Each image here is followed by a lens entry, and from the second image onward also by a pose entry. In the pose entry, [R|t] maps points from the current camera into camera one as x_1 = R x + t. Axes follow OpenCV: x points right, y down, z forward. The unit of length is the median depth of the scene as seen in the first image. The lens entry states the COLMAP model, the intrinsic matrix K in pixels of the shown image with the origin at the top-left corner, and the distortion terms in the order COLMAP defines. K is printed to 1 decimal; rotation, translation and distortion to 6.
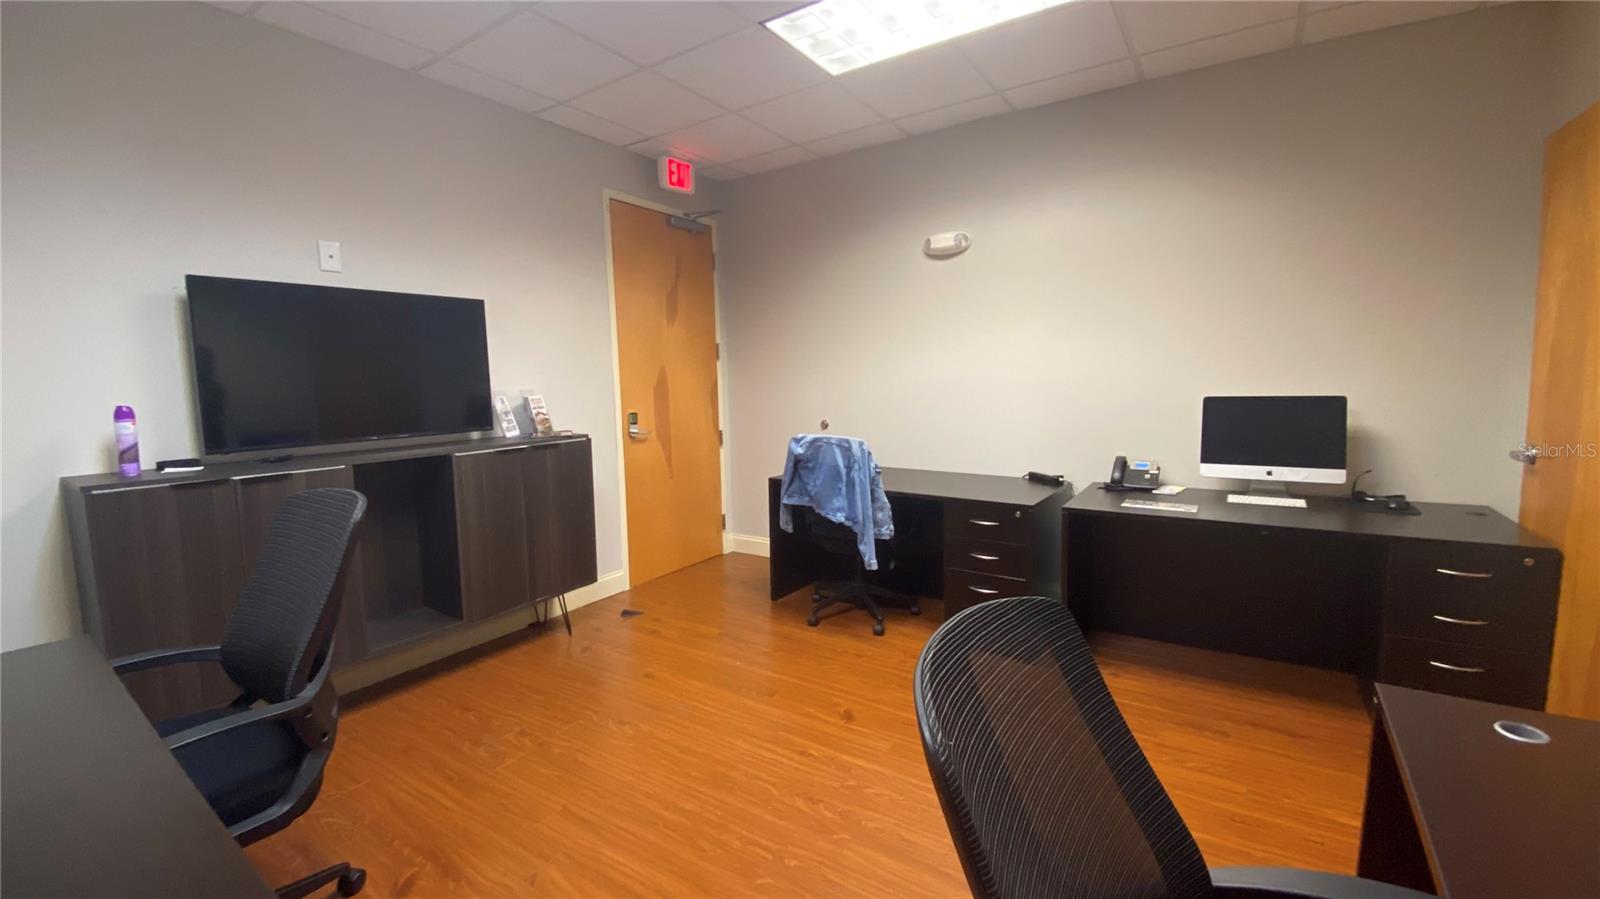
lens RADIAL K [[643.3, 0, 785.2], [0, 643.3, 449.1], [0, 0, 1]] dist [0.001461, -0.004586]
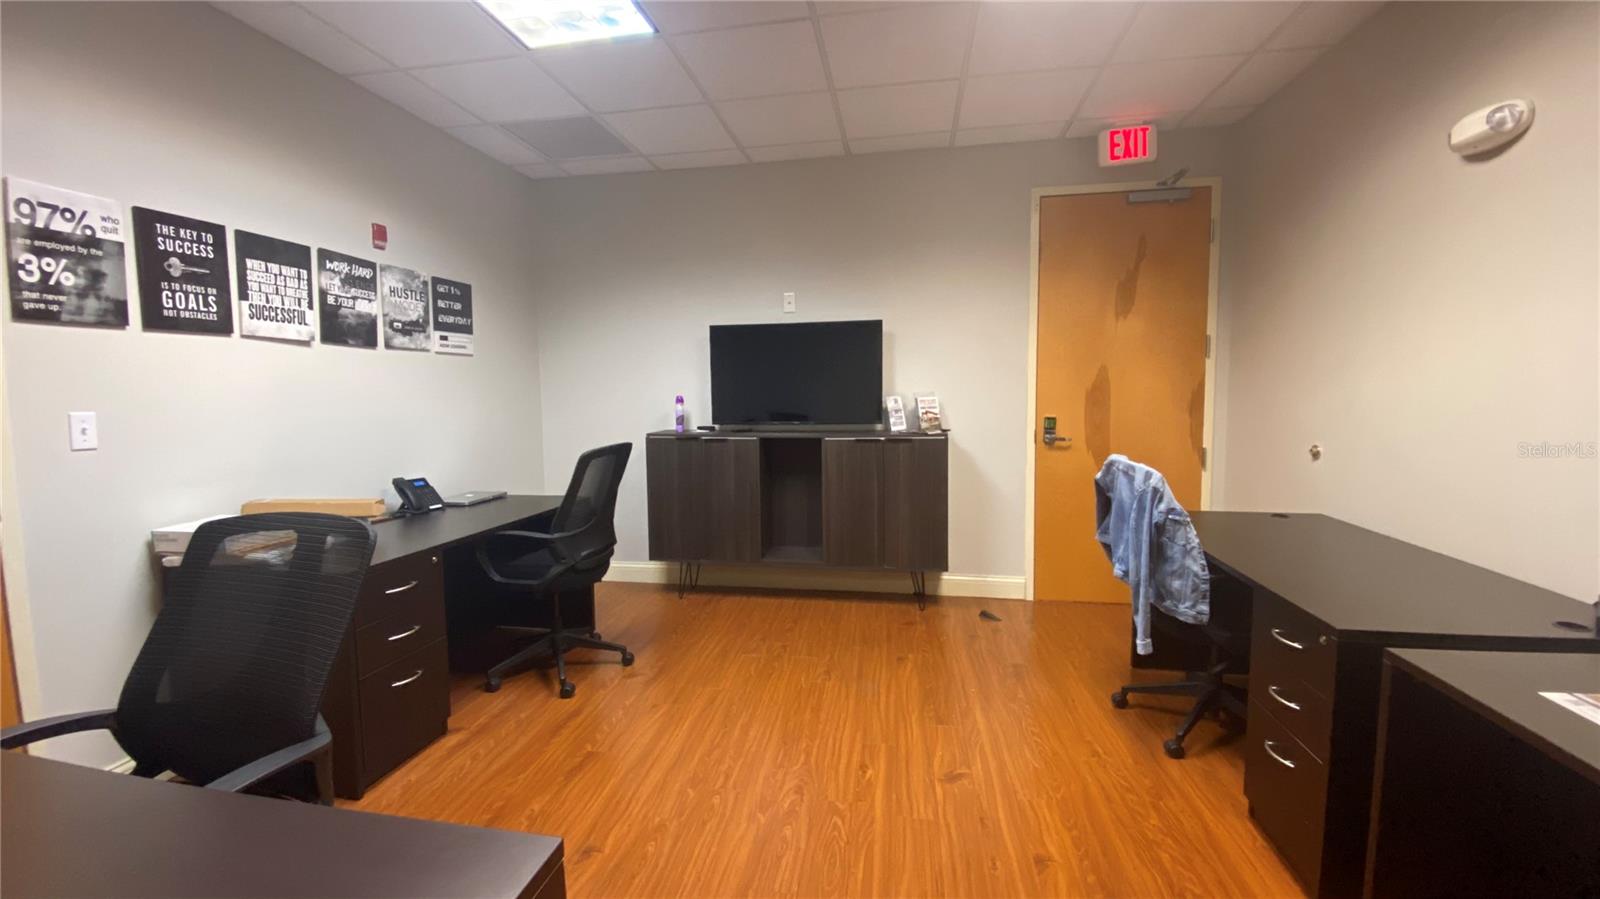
lens RADIAL K [[643.3, 0, 783.8], [0, 643.3, 445.8], [0, 0, 1]] dist [0.001461, -0.004586]
pose [[0.386255, 0.094240, -0.917565, 0.596196], [-0.097011, 0.993400, 0.061191, -0.043688], [0.917276, 0.065379, 0.392848, 0.335883]]
